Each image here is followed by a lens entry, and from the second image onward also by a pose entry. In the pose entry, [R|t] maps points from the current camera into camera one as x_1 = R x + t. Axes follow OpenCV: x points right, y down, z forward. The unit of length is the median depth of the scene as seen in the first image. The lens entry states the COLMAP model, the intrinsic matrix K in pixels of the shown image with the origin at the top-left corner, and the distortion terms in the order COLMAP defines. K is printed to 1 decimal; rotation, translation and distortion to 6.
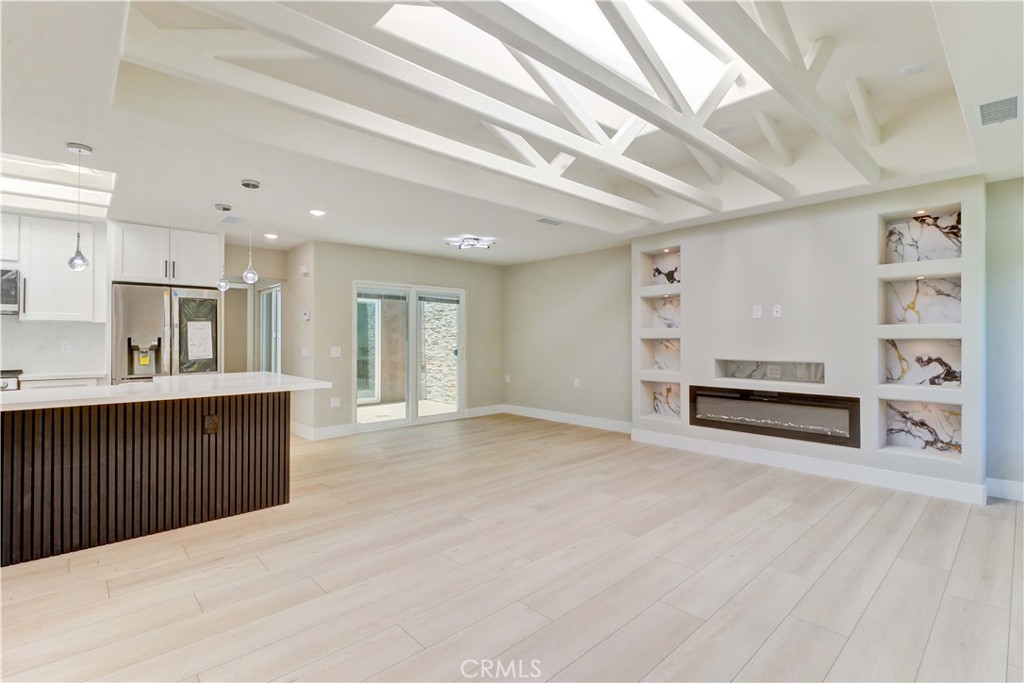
lens RADIAL K [[472.9, 0, 518.5], [0, 472.9, 336.8], [0, 0, 1]] dist [0.001697, -0.000201]
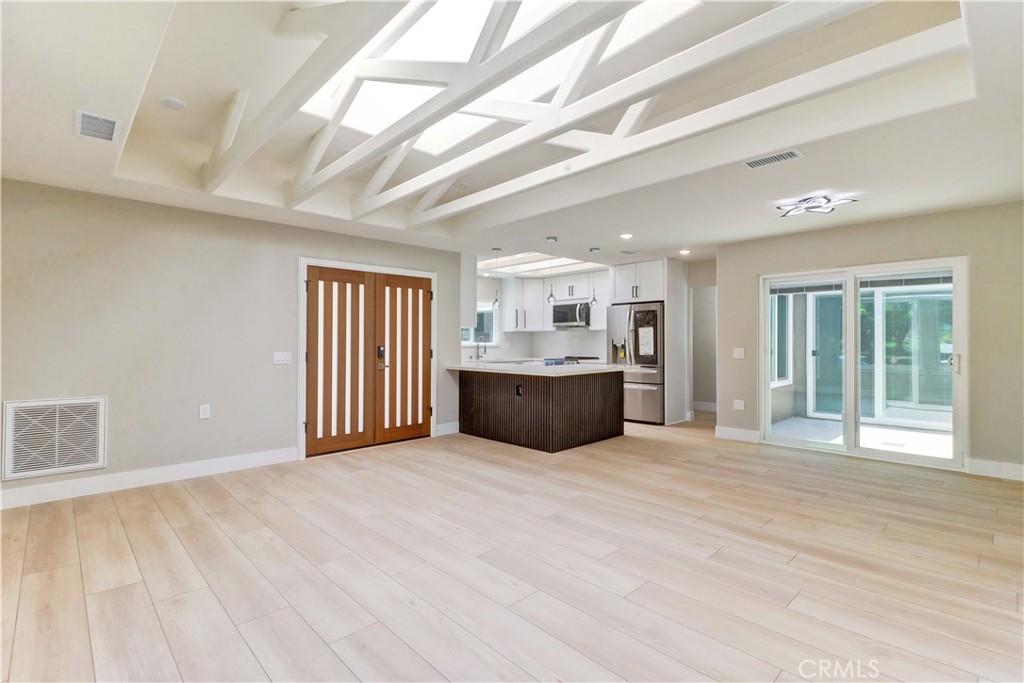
lens RADIAL K [[467.3, 0, 516.7], [0, 467.3, 331.4], [0, 0, 1]] dist [0.003197, 0.000155]
pose [[0.022423, -0.019110, -0.999566, 0.795750], [0.006045, 0.999802, -0.018979, 0.003091], [0.999730, -0.005616, 0.022534, 0.724329]]
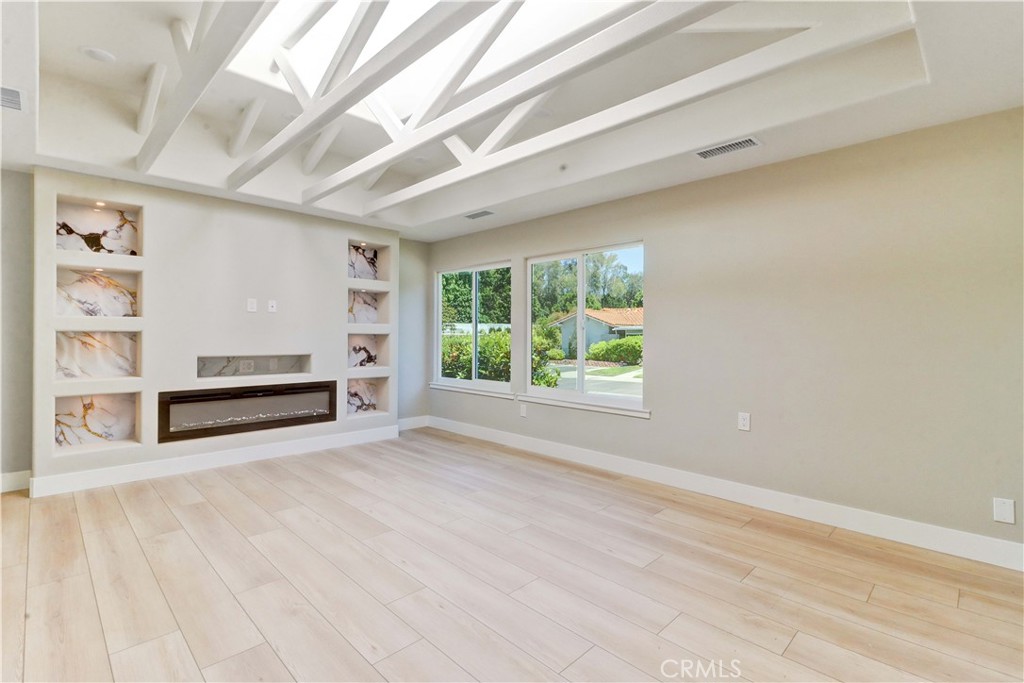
lens RADIAL K [[472.9, 0, 518.5], [0, 472.9, 336.8], [0, 0, 1]] dist [0.001697, -0.000201]
pose [[-0.047003, -0.001959, 0.998893, -0.521050], [-0.010862, 0.999940, 0.001449, 0.005228], [-0.998836, -0.010782, -0.047021, 0.536414]]
